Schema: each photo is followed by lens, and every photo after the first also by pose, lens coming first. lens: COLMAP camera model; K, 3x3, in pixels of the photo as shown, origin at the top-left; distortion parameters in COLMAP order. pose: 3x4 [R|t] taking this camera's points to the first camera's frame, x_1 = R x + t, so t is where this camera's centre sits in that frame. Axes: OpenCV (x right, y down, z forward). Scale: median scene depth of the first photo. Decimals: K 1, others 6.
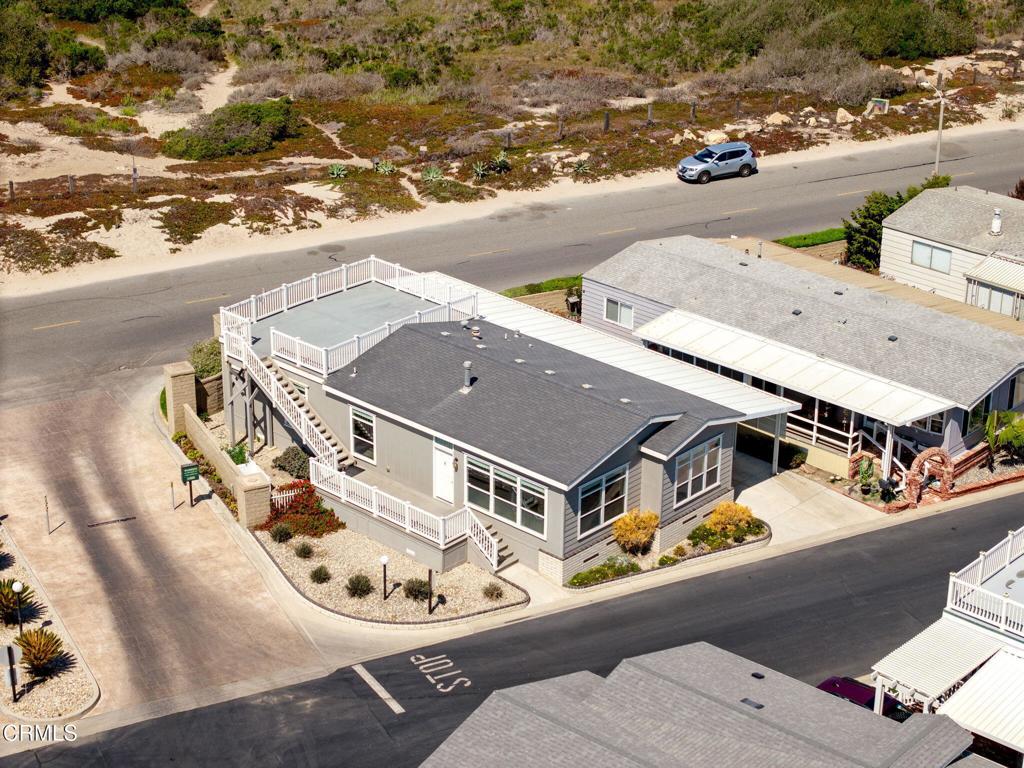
lens RADIAL K [[2012.4, 0, 512.0], [0, 2012.4, 384.0], [0, 0, 1]] dist [-0.019370, -0.077575]
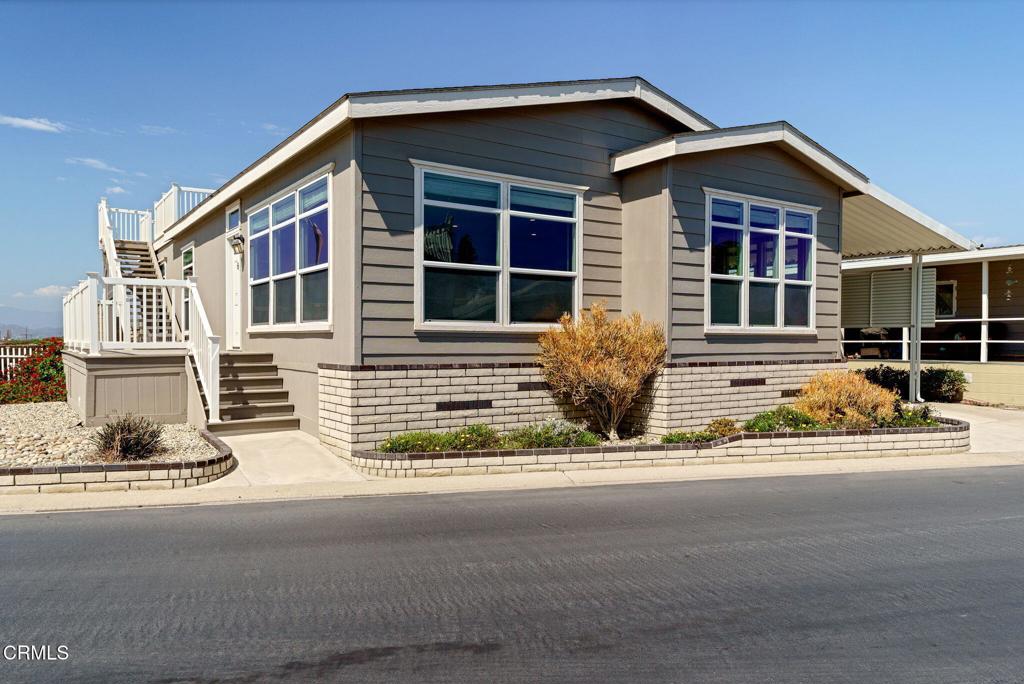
lens RADIAL K [[727.2, 0, 512.2], [0, 727.2, 368.6], [0, 0, 1]] dist [0.002878, 0.001979]
pose [[0.973414, -0.000539, -0.229054, 0.075566], [-0.085581, 0.926721, -0.365874, 0.124074], [0.212466, 0.375749, 0.902037, 0.854880]]
